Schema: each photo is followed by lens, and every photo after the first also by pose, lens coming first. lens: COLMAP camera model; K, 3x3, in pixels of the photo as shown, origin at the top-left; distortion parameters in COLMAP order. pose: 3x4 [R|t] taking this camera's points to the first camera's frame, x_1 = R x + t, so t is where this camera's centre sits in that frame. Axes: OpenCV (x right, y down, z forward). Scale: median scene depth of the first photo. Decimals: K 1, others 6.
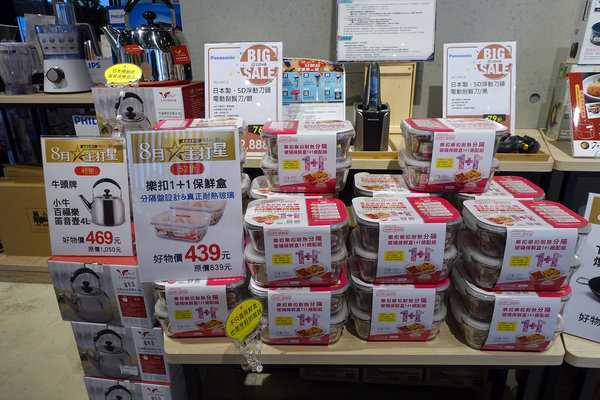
lens RADIAL K [[412.4, 0, 300.0], [0, 412.4, 200.0], [0, 0, 1]] dist [-0.005017, -0.000342]
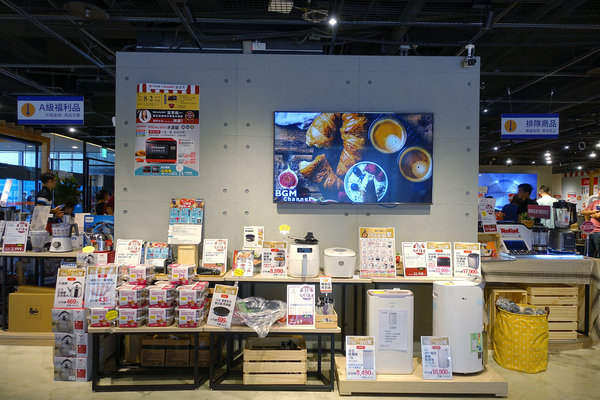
lens RADIAL K [[412.4, 0, 300.0], [0, 412.4, 200.0], [0, 0, 1]] dist [-0.005017, -0.000342]
pose [[0.995163, 0.025797, 0.094790, 0.877037], [0.009081, 0.936616, -0.350240, 0.463381], [-0.097817, 0.349406, 0.931851, -2.236454]]
